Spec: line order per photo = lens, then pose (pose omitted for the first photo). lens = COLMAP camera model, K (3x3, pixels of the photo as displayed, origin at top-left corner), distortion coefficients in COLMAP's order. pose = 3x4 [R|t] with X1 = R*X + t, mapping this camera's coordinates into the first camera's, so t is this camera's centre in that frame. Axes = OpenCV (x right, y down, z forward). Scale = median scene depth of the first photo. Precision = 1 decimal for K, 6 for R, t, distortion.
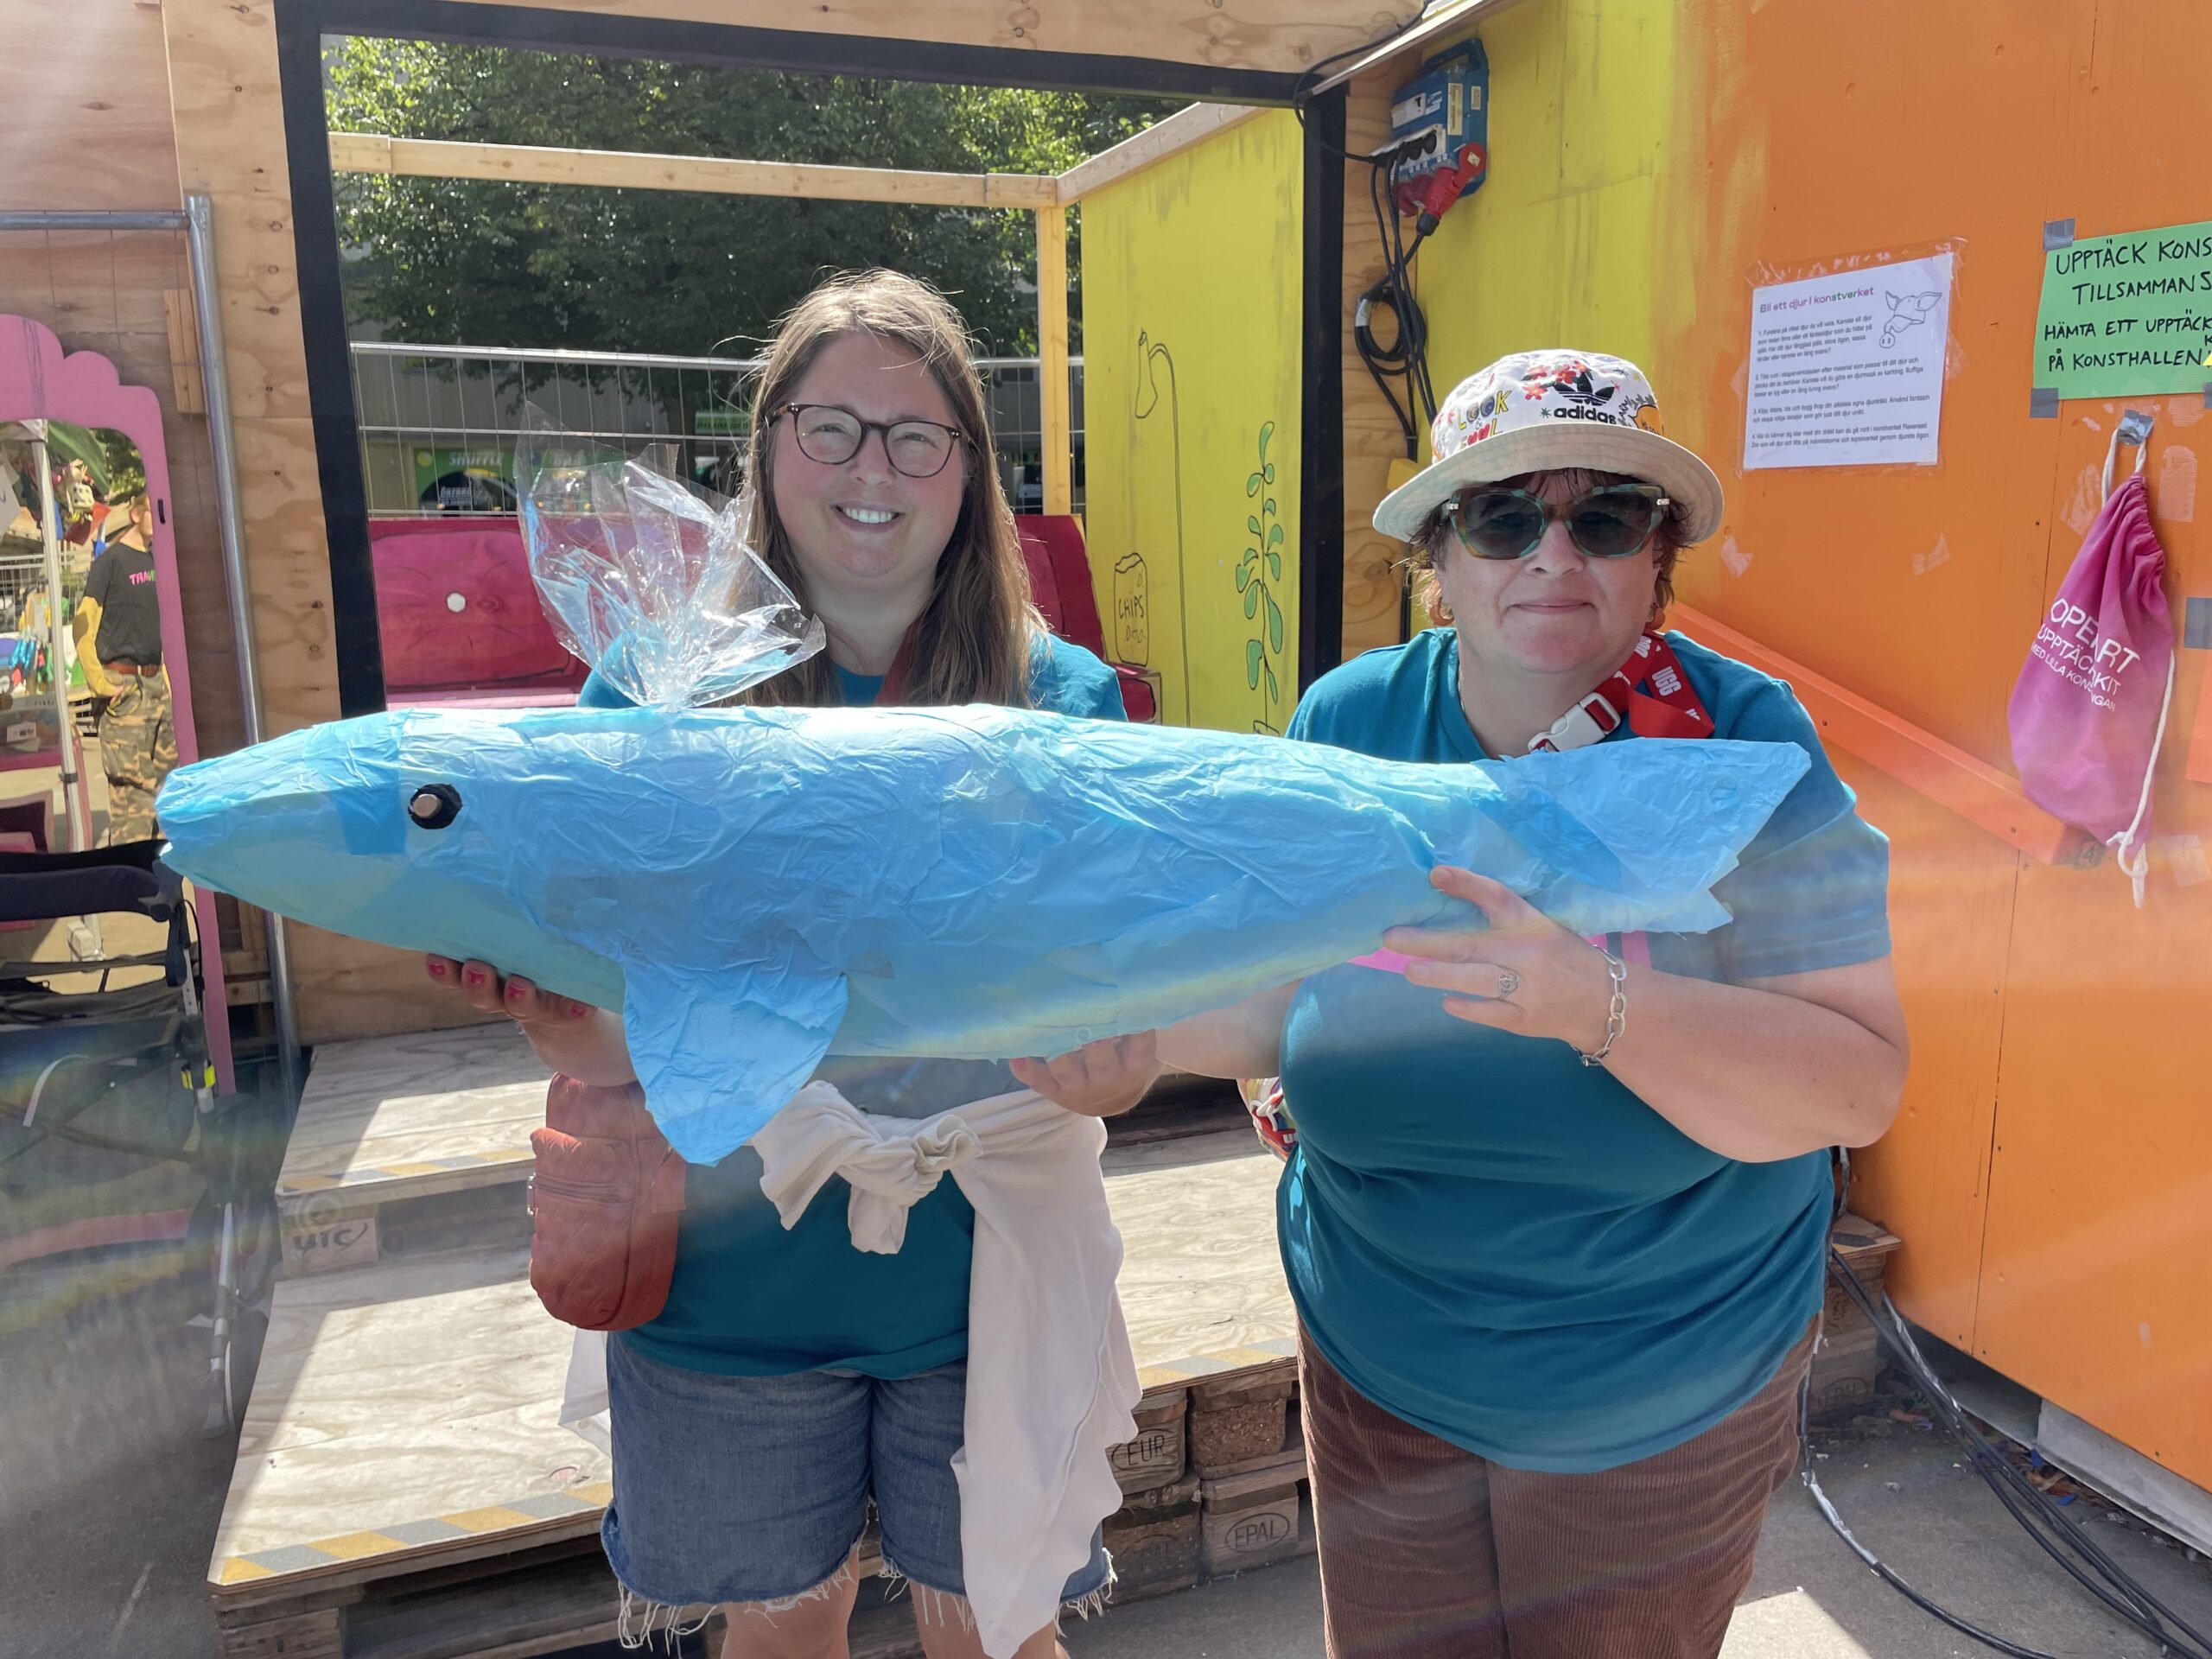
lens RADIAL K [[1698.6, 0, 1109.2], [0, 1698.6, 828.9], [0, 0, 1]] dist [0.001441, -0.001687]
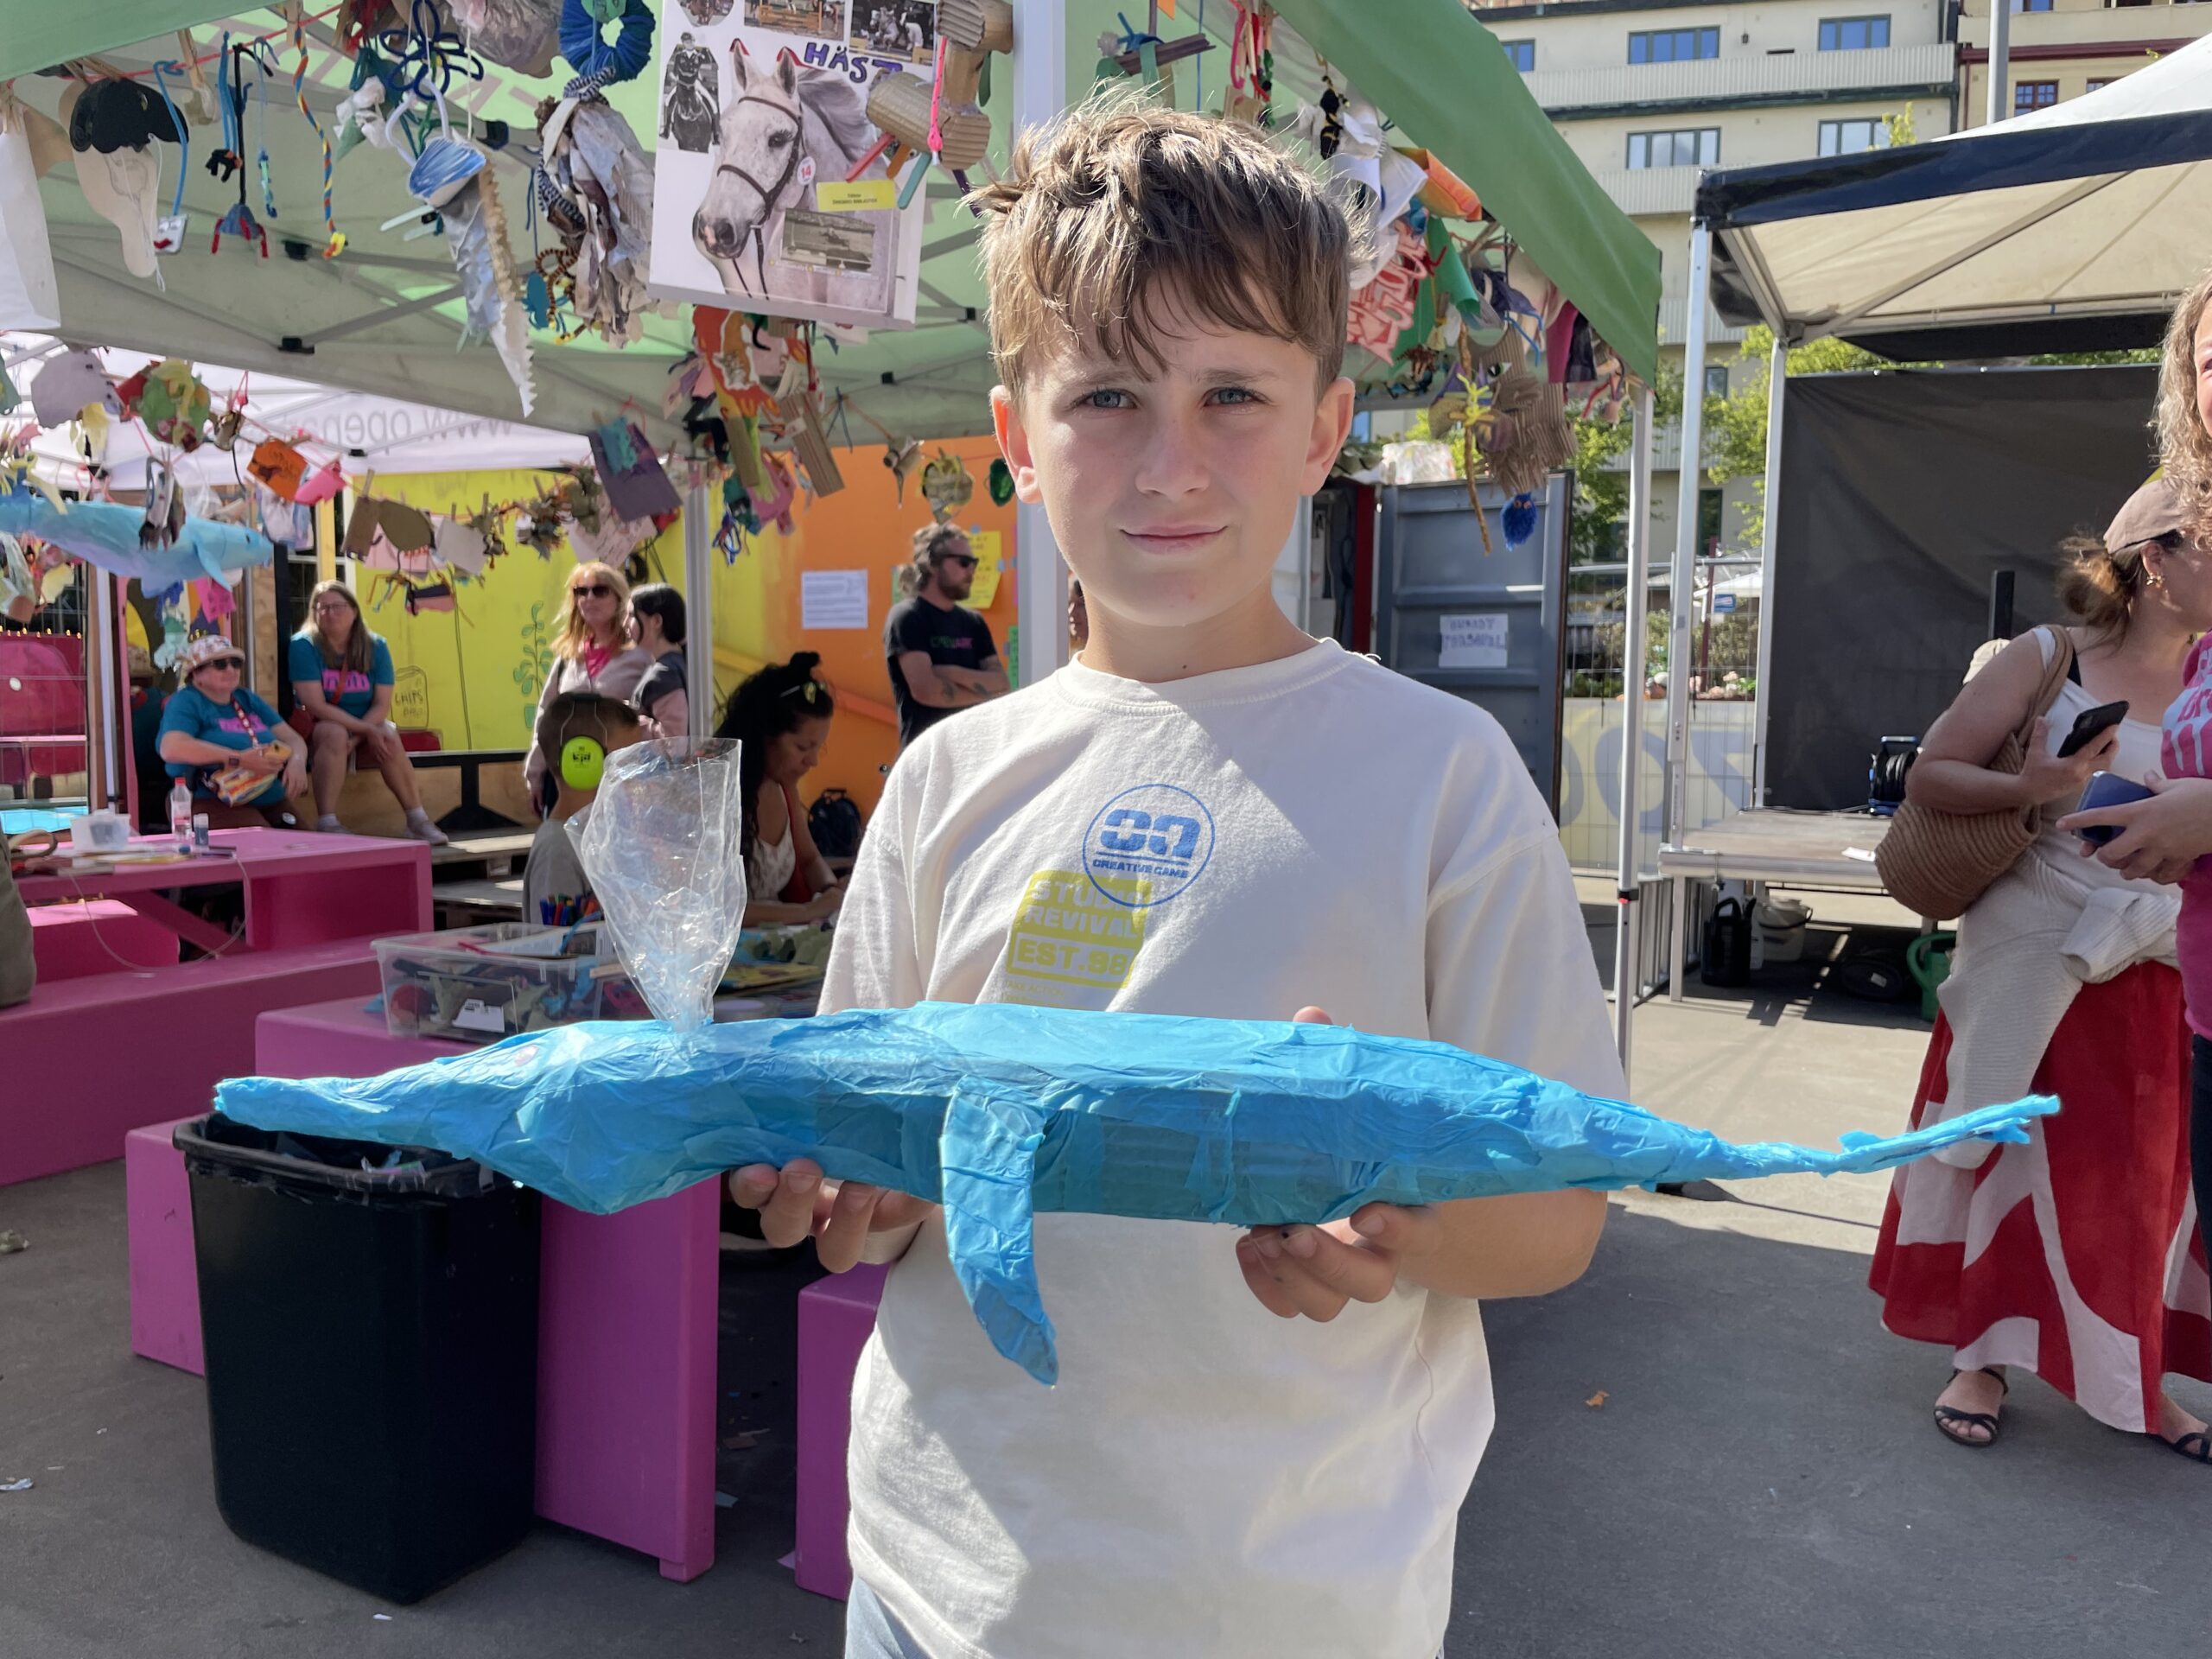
lens RADIAL K [[1698.6, 0, 1106.1], [0, 1698.6, 827.2], [0, 0, 1]] dist [0.001441, -0.001687]
pose [[0.728420, -0.037821, 0.684086, -0.856085], [0.113936, 0.991259, -0.066515, 0.263955], [-0.675591, 0.126393, 0.726362, -1.000246]]
